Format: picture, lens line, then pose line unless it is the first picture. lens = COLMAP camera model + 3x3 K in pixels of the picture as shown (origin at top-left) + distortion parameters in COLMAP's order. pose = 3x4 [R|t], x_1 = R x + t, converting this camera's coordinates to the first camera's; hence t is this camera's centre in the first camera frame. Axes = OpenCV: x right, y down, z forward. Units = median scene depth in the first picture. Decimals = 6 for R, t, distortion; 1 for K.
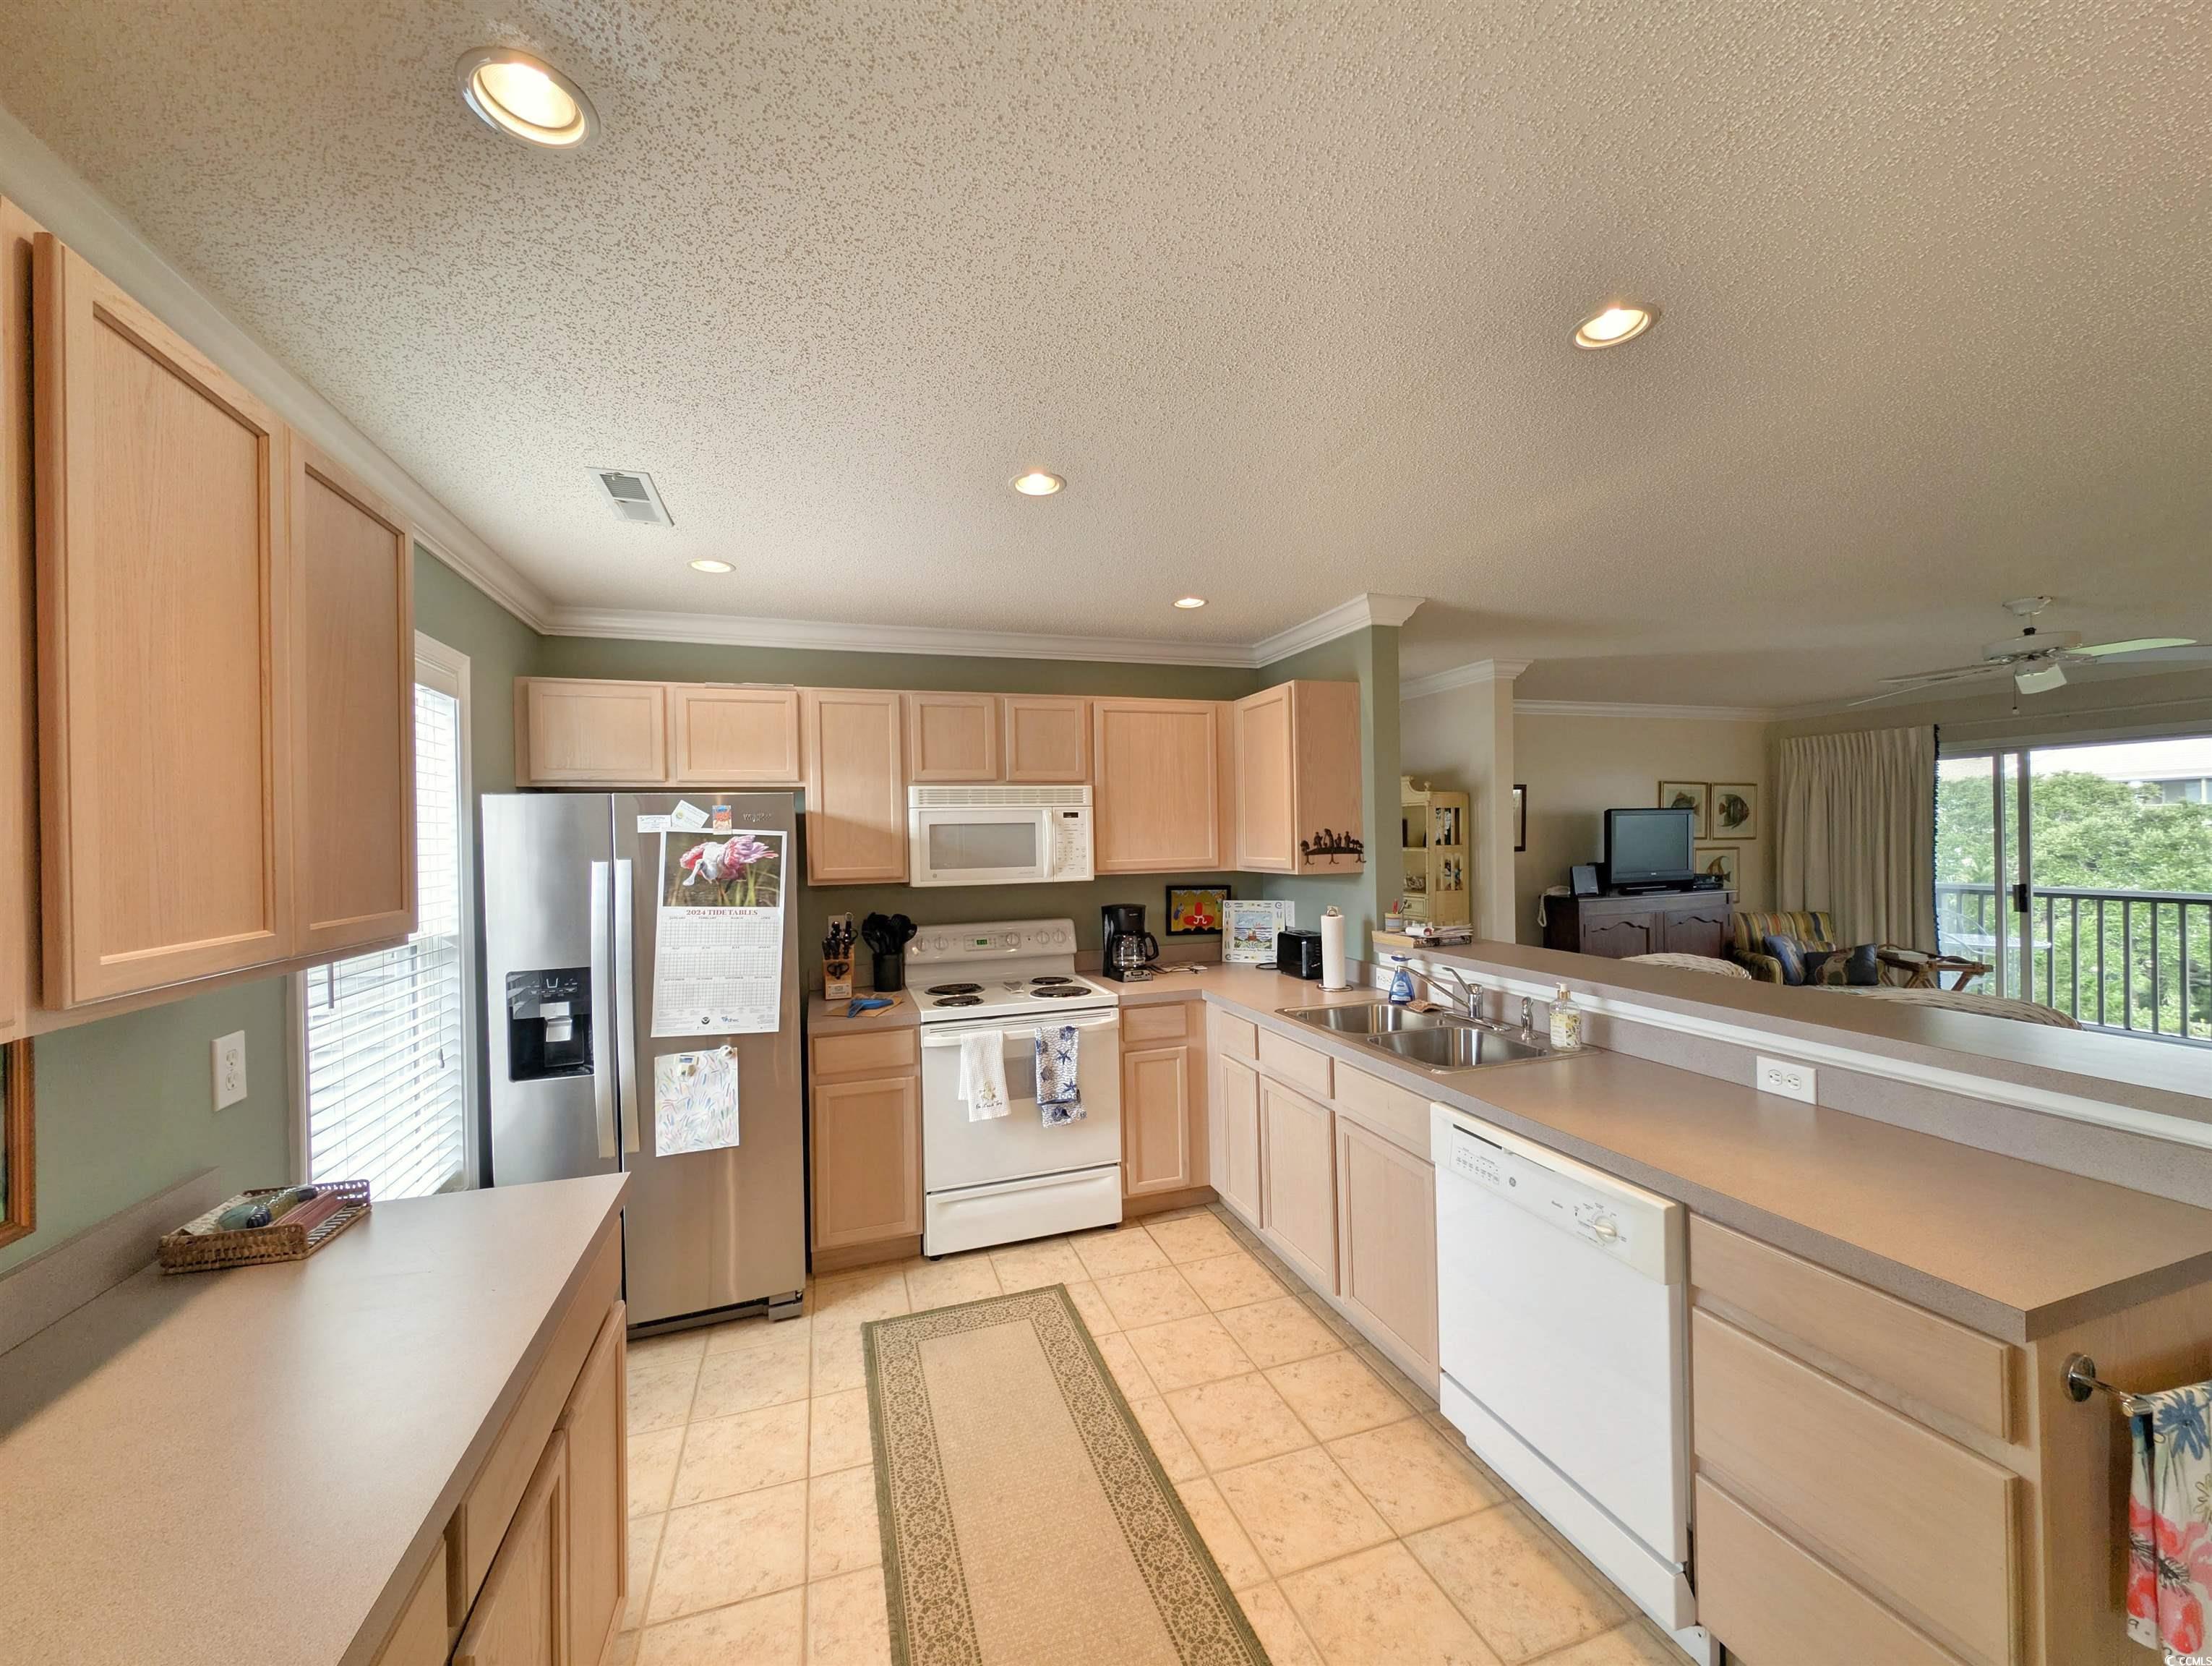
lens RADIAL K [[843.5, 0, 1090.5], [0, 843.5, 840.3], [0, 0, 1]] dist [0.006691, -0.002047]
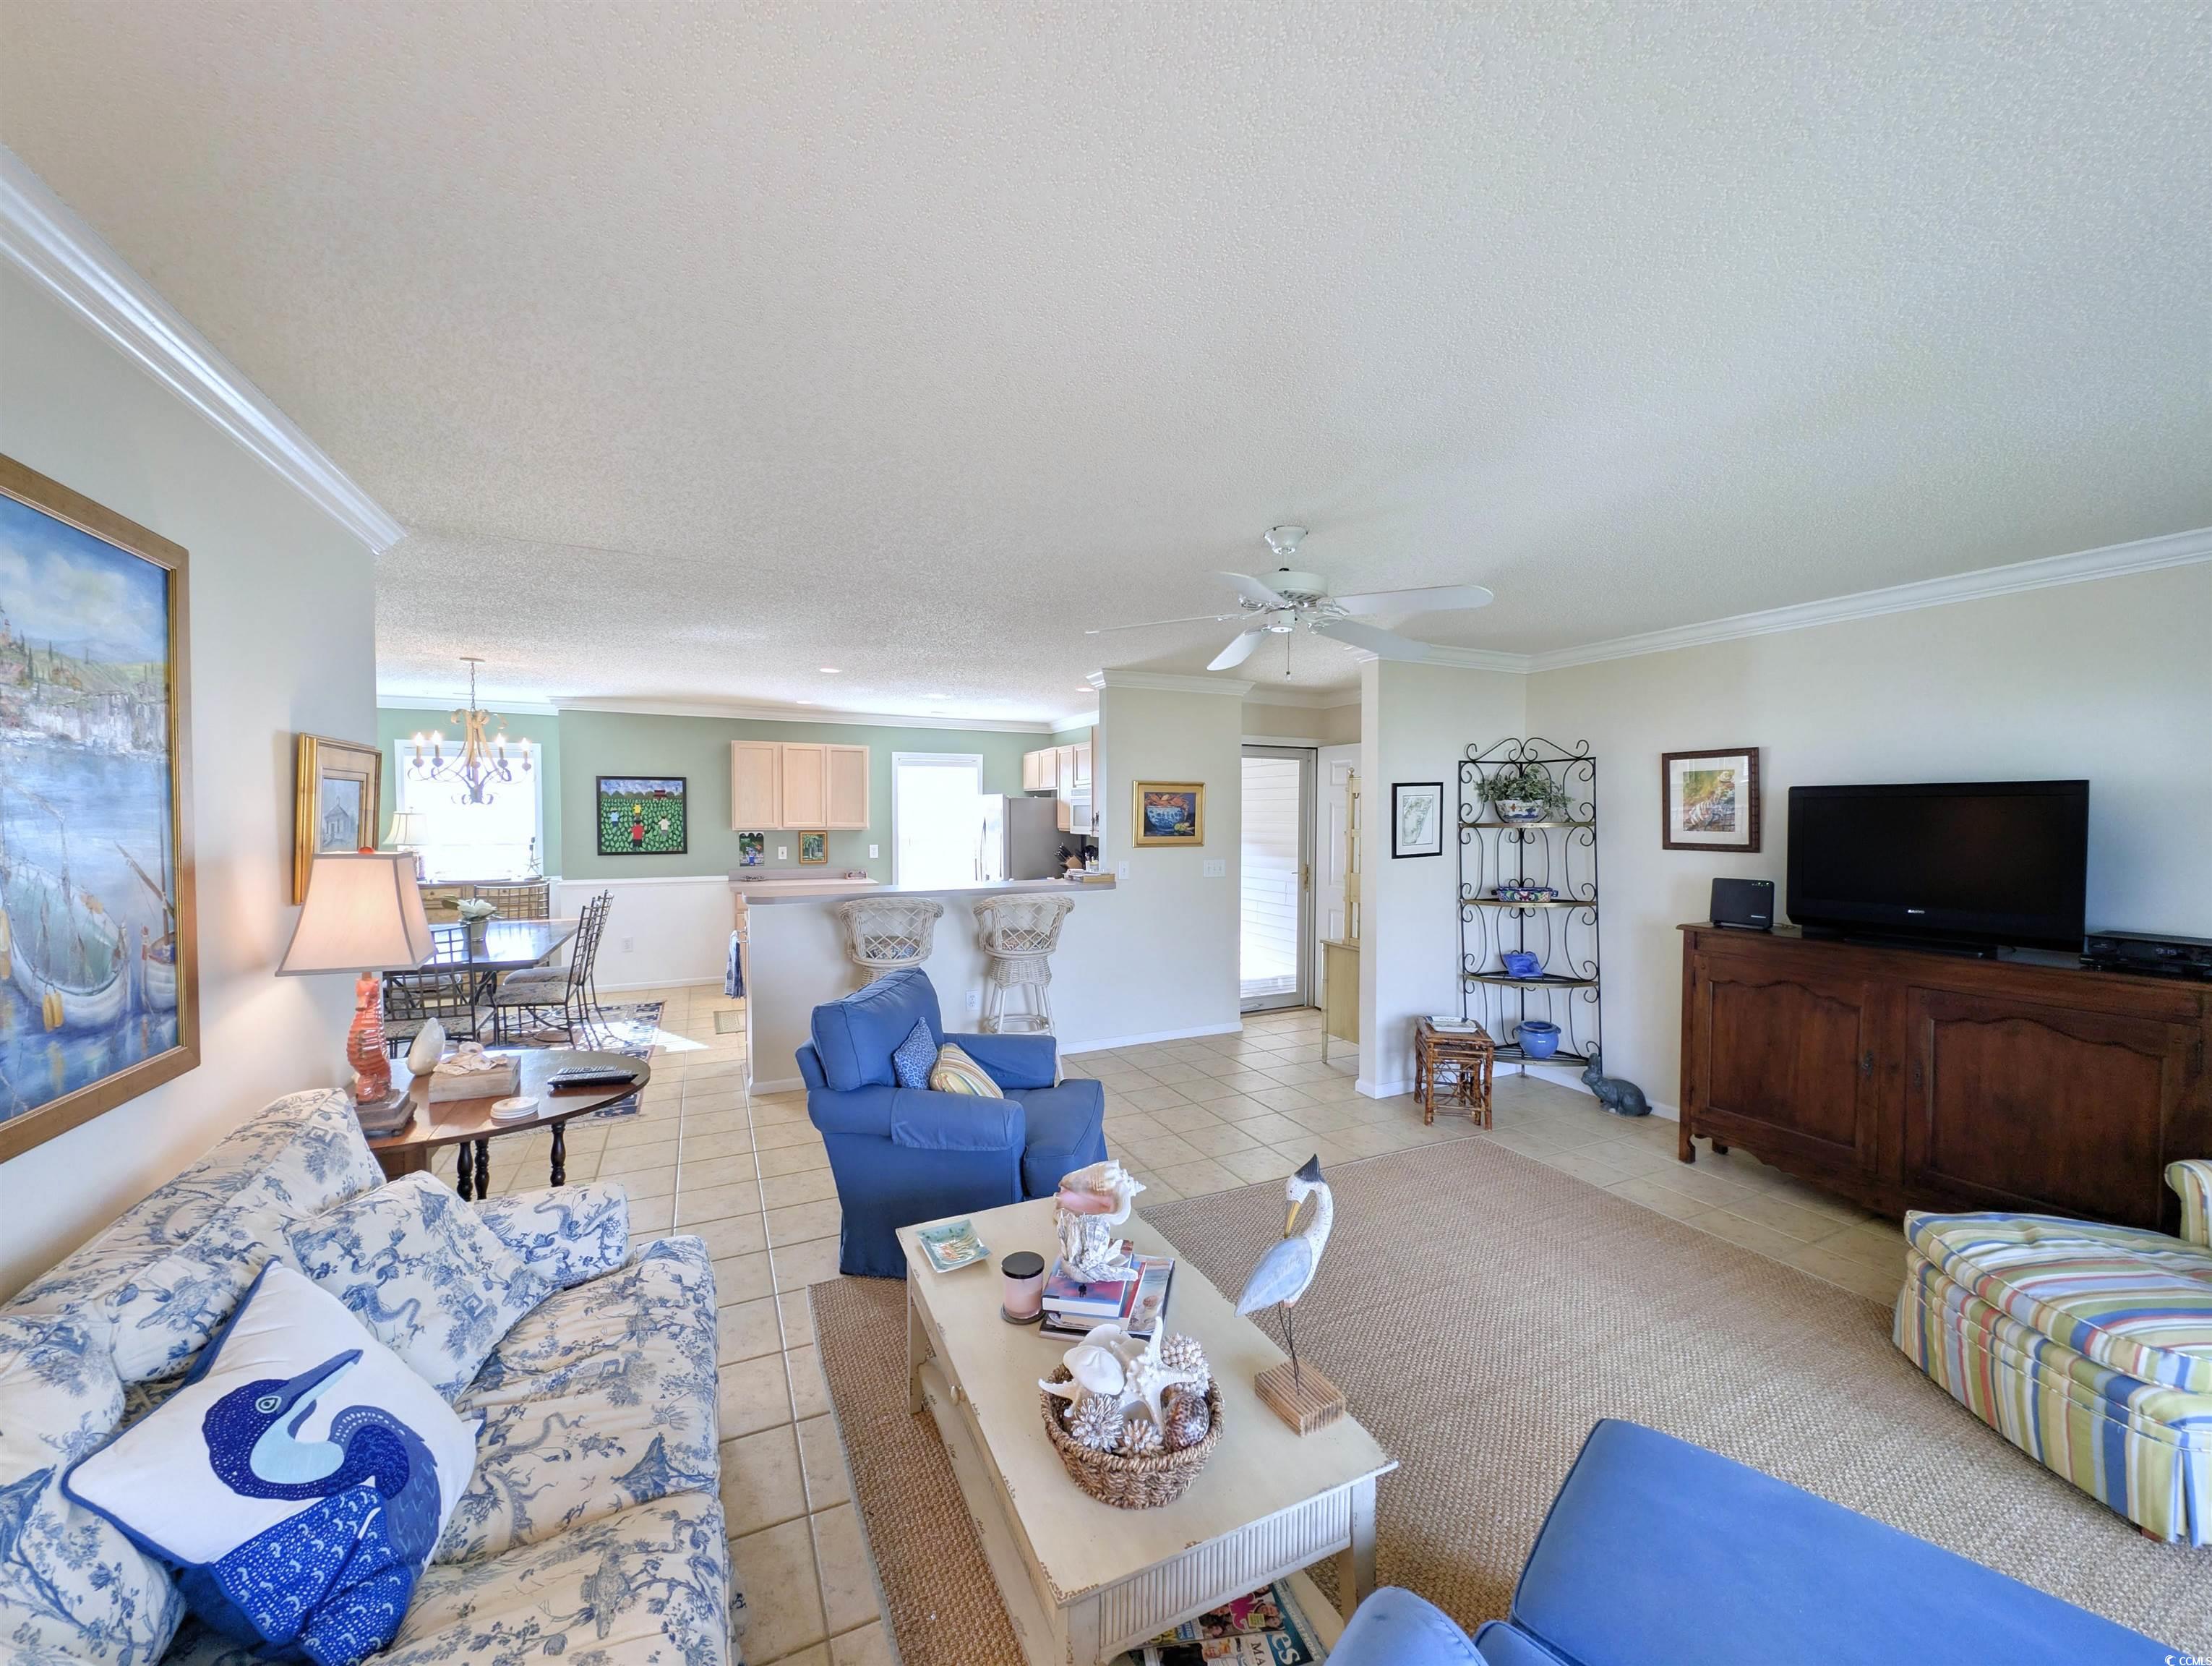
lens RADIAL K [[843.5, 0, 1100.0], [0, 843.5, 843.0], [0, 0, 1]] dist [0.006691, -0.002047]
pose [[0.118924, 0.055443, -0.991354, 2.008824], [-0.012889, 0.998442, 0.054293, -0.041131], [0.992820, 0.006321, 0.119453, 0.800753]]
